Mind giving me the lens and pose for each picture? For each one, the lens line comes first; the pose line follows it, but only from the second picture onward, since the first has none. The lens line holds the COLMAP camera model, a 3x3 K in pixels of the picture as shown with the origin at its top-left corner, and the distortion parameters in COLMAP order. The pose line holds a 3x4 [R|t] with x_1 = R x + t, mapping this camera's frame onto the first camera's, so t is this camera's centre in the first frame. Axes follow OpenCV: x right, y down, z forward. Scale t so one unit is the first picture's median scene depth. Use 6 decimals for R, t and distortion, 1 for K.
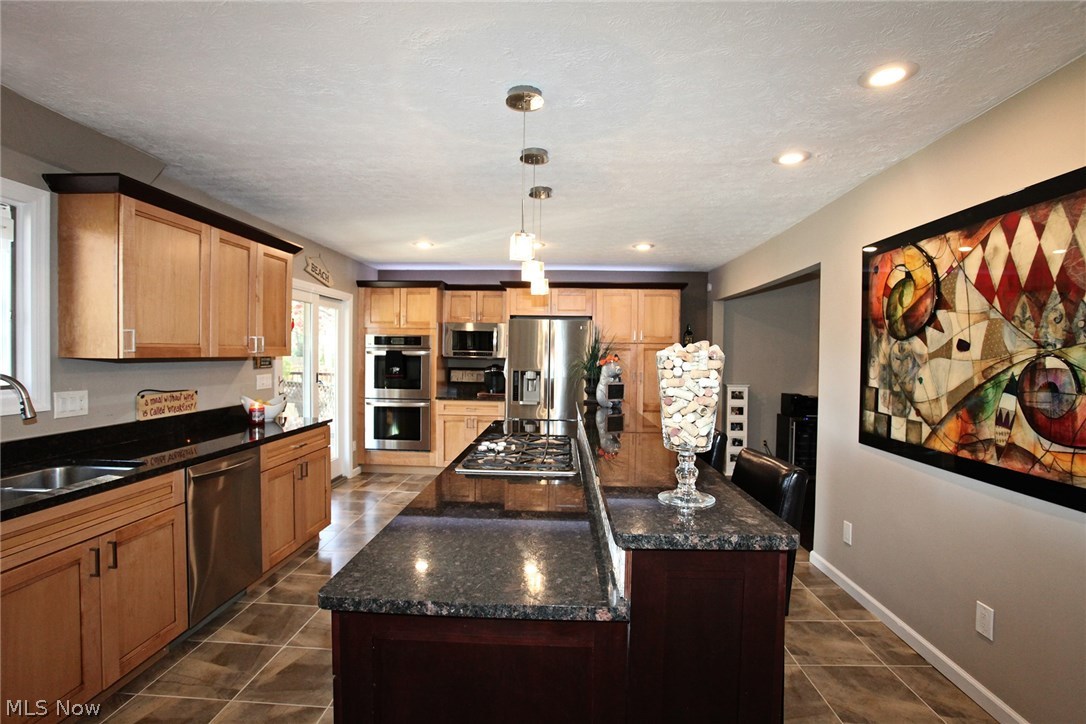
lens RADIAL K [[535.7, 0, 549.1], [0, 535.7, 362.3], [0, 0, 1]] dist [-0.068514, 0.029856]
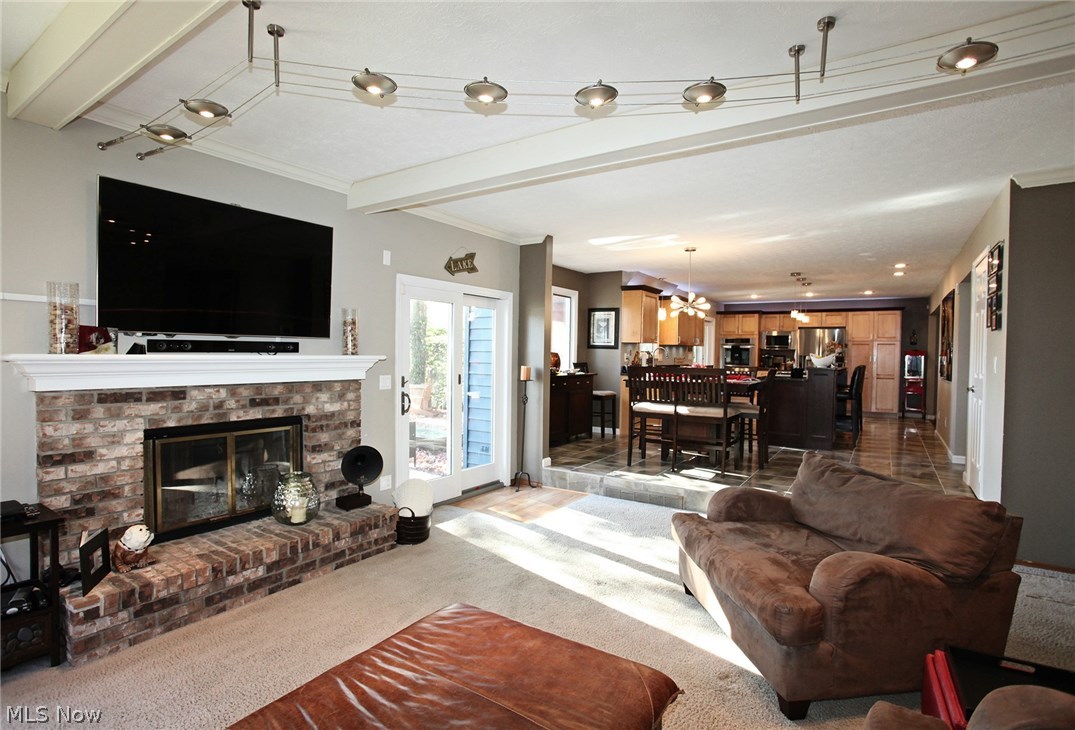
lens RADIAL K [[535.1, 0, 543.9], [0, 535.1, 366.4], [0, 0, 1]] dist [-0.052697, 0.007508]
pose [[0.857208, 0.012182, -0.514826, 0.290829], [-0.012550, 0.999917, 0.002765, 0.140378], [0.514817, 0.004091, 0.857290, -2.594304]]
